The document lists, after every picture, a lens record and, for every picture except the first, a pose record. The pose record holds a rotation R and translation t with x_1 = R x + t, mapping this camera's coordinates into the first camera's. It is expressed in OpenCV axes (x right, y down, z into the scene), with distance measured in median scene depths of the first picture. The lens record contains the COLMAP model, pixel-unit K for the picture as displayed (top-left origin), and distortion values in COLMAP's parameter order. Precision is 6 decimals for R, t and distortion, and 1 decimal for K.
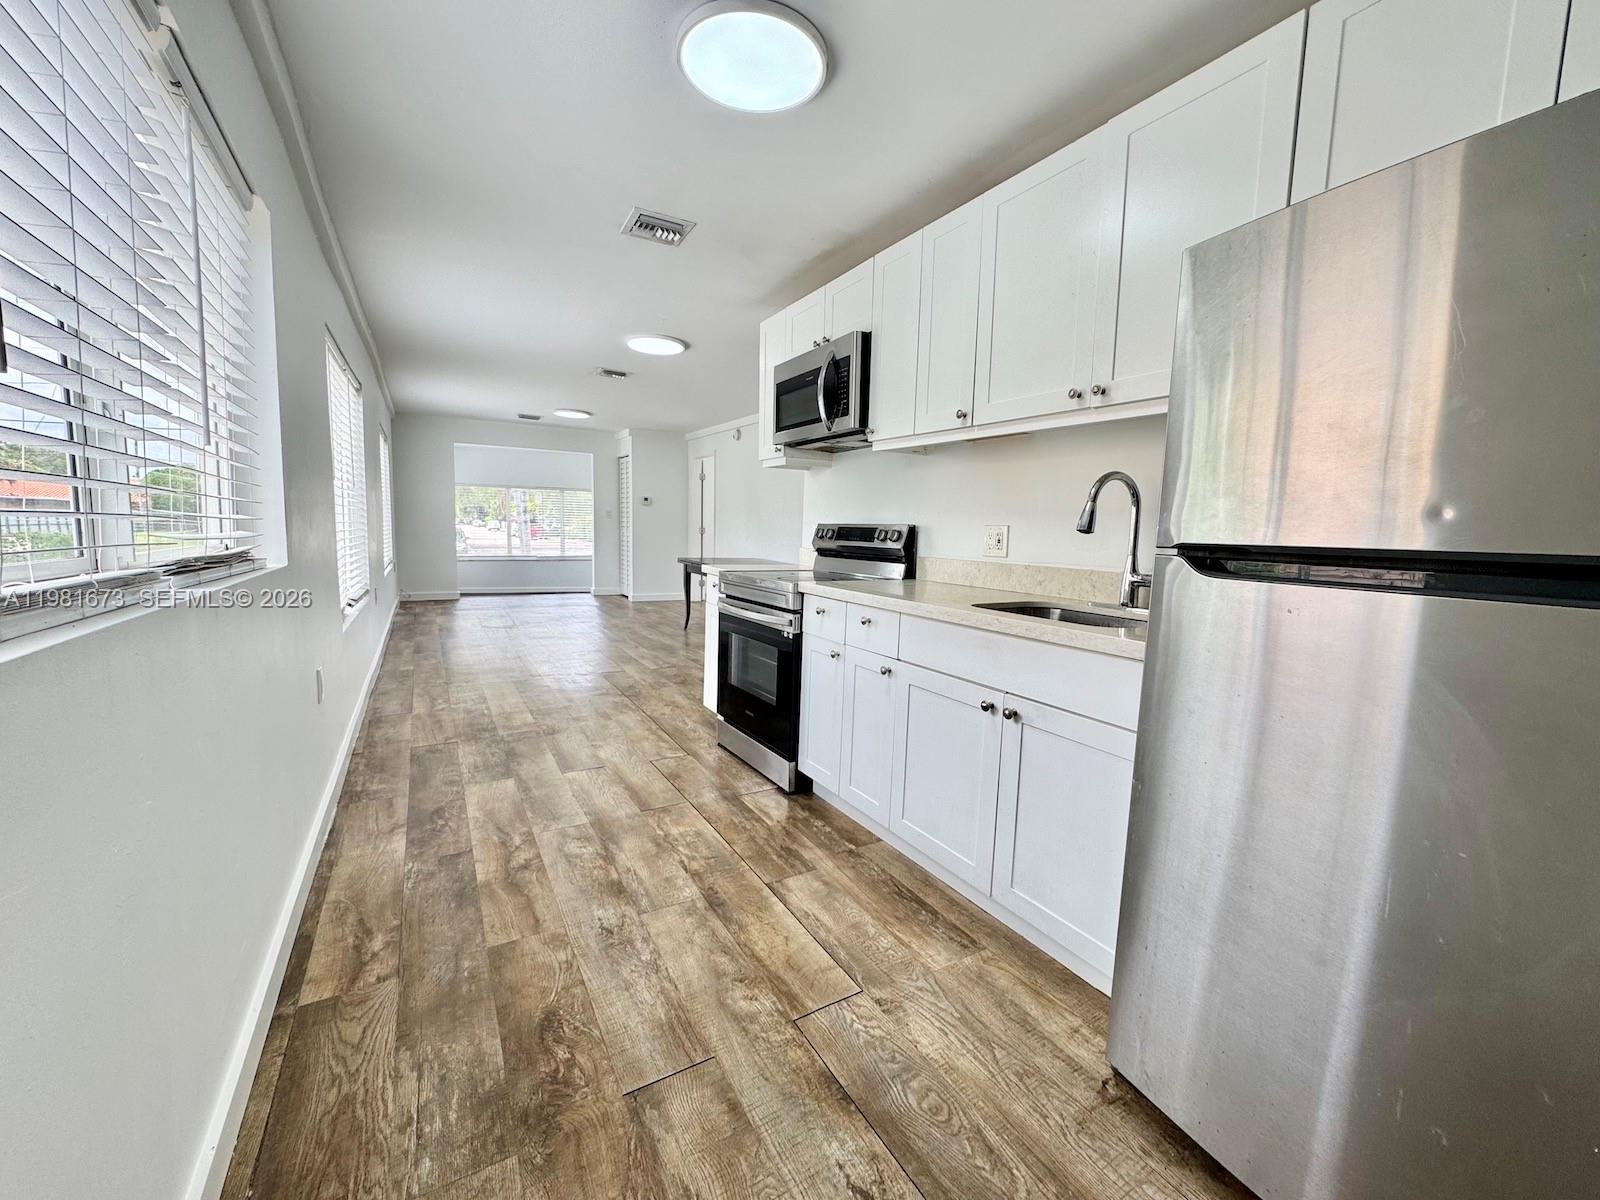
lens RADIAL K [[634.4, 0, 797.3], [0, 634.4, 589.4], [0, 0, 1]] dist [-0.000833, -0.000478]
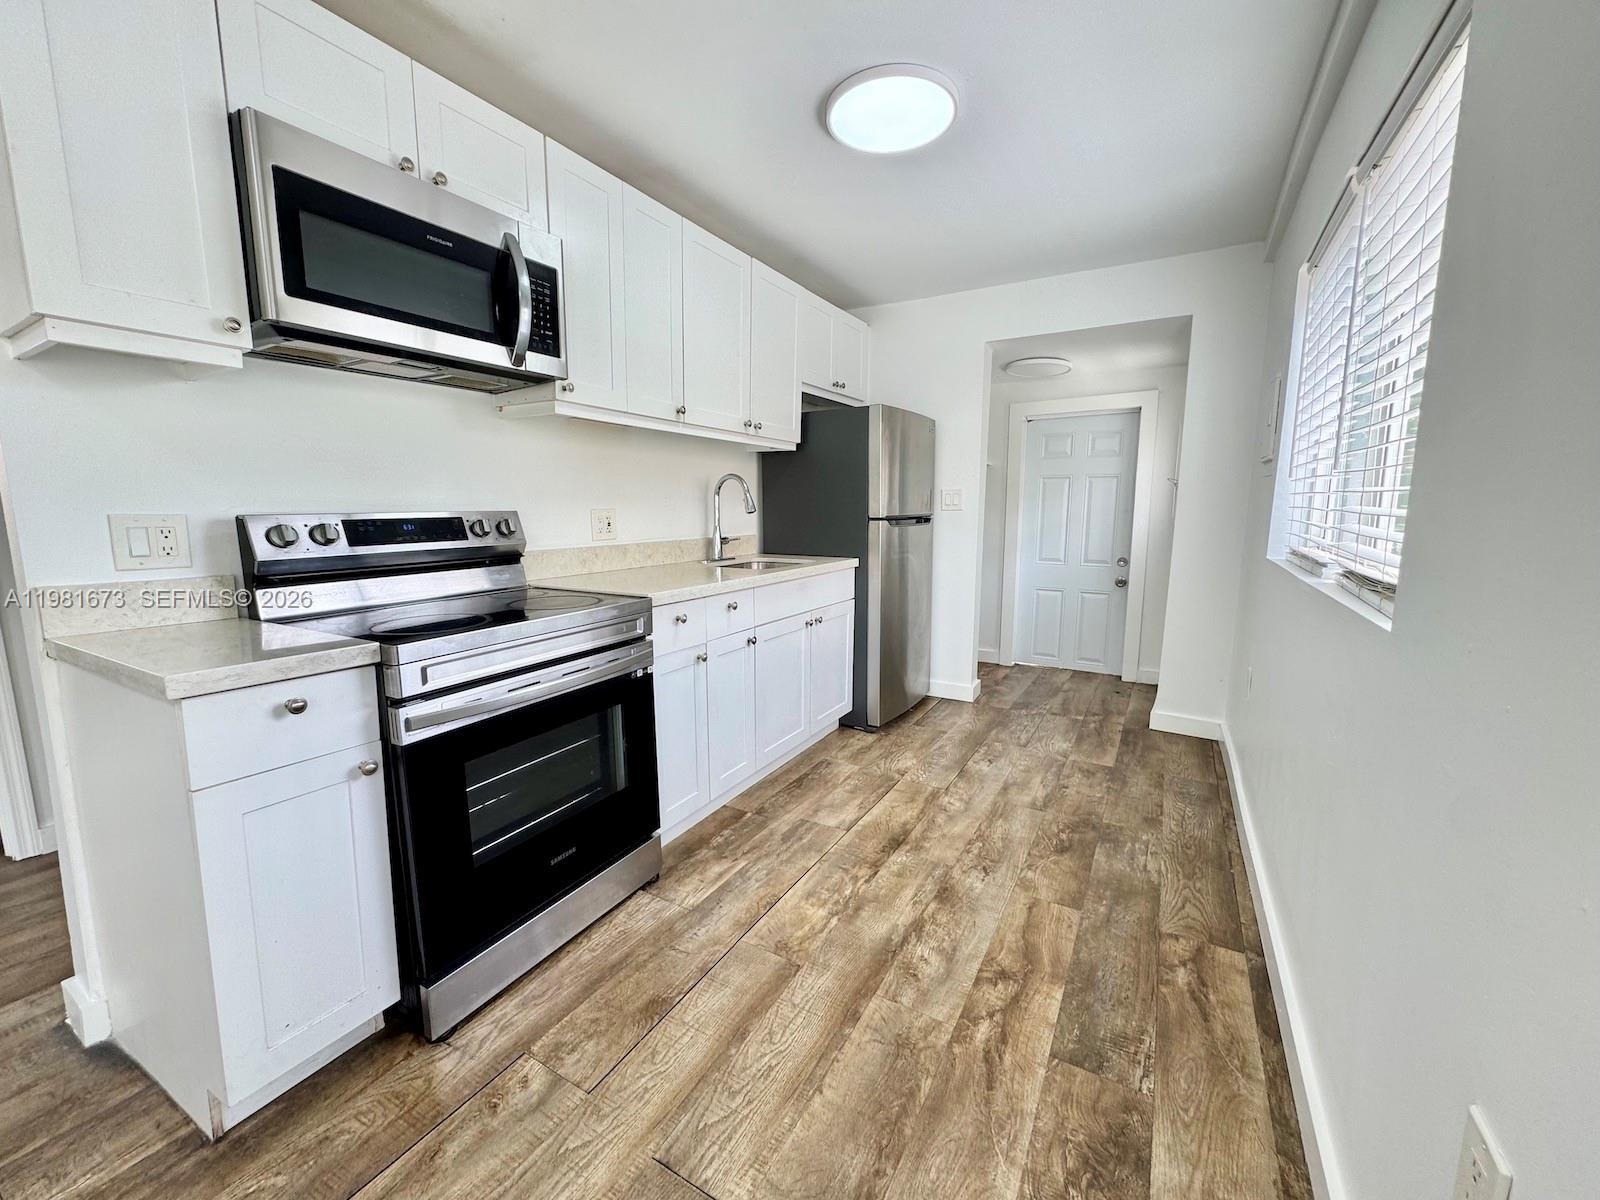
lens RADIAL K [[634.4, 0, 801.9], [0, 634.4, 597.8], [0, 0, 1]] dist [-0.000833, -0.000478]
pose [[-0.492723, -0.153749, 0.856496, -0.770600], [0.072115, 0.973667, 0.216268, -0.165805], [-0.867193, 0.168326, -0.468661, 1.282177]]
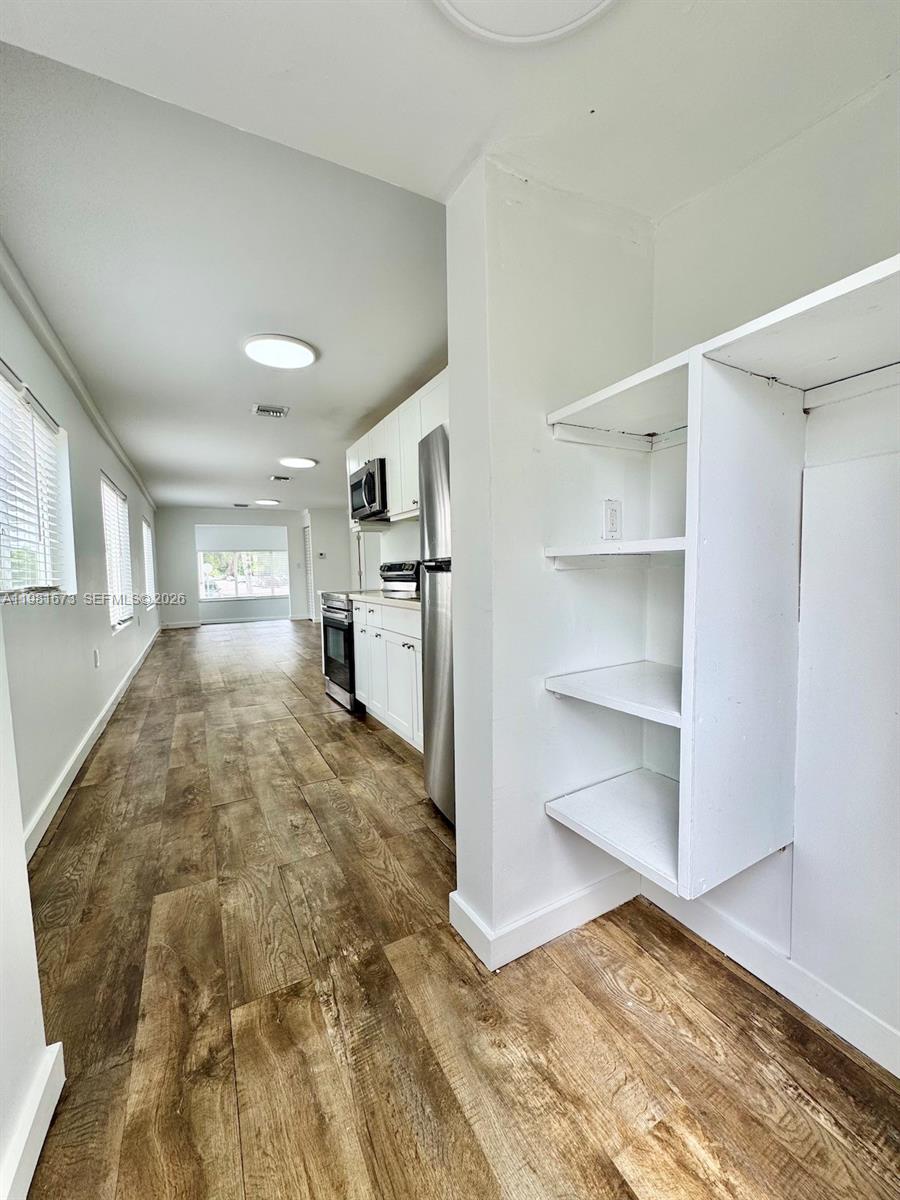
lens RADIAL K [[475.8, 0, 449.5], [0, 475.8, 591.4], [0, 0, 1]] dist [-0.000833, -0.000478]
pose [[0.998121, -0.049356, -0.036306, 0.370128], [0.047376, 0.997443, -0.053512, 0.072943], [0.038854, 0.051691, 0.997907, -0.399620]]
